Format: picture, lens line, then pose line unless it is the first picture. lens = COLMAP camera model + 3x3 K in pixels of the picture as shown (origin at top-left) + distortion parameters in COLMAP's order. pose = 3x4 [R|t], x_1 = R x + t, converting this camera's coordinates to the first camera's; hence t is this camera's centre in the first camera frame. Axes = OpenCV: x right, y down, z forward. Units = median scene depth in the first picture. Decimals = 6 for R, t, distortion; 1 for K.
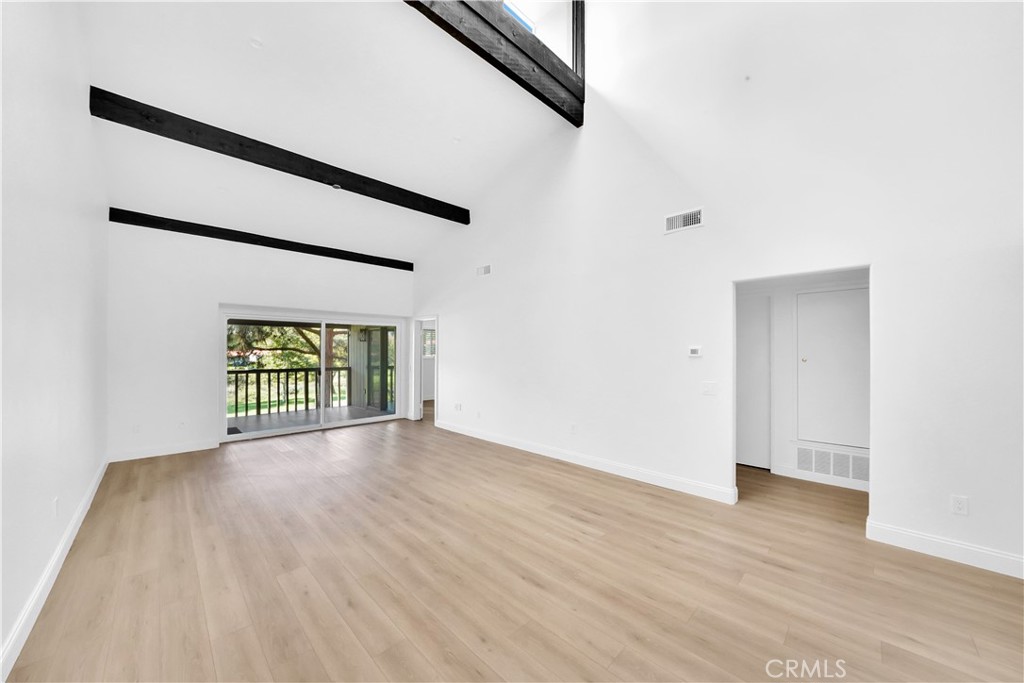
lens RADIAL K [[359.5, 0, 512.5], [0, 359.5, 350.4], [0, 0, 1]] dist [-0.001549, -0.000035]
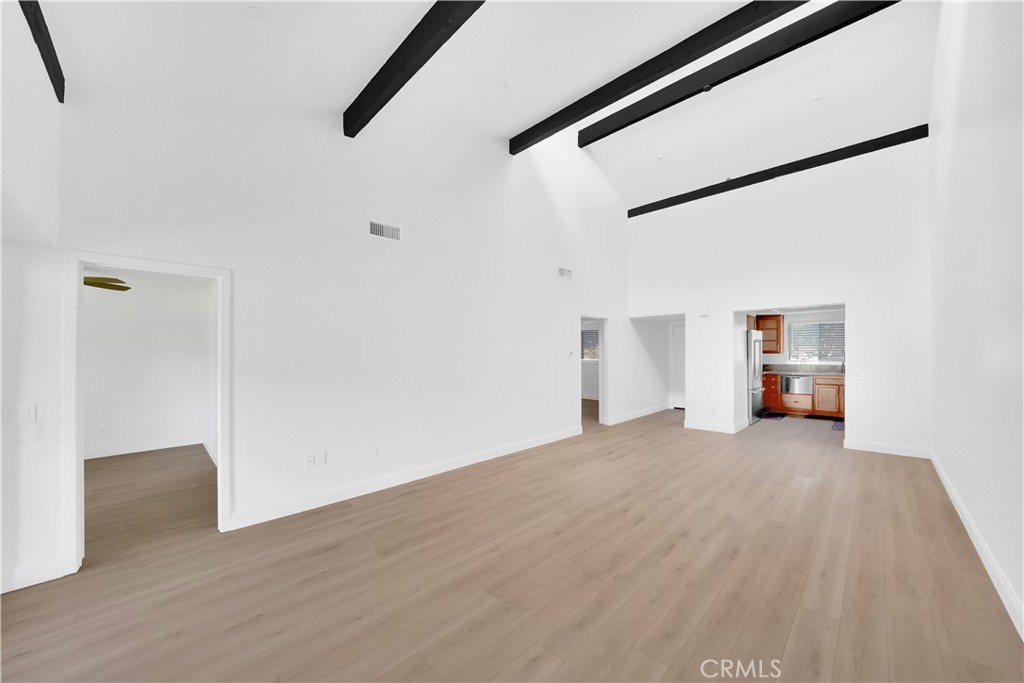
lens RADIAL K [[371.6, 0, 503.9], [0, 371.6, 355.0], [0, 0, 1]] dist [-0.001165, 0.000029]
pose [[0.003054, -0.002081, 0.999993, -1.244008], [0.007802, 0.999967, 0.002057, 0.000905], [-0.999965, 0.007796, 0.003071, 1.265392]]
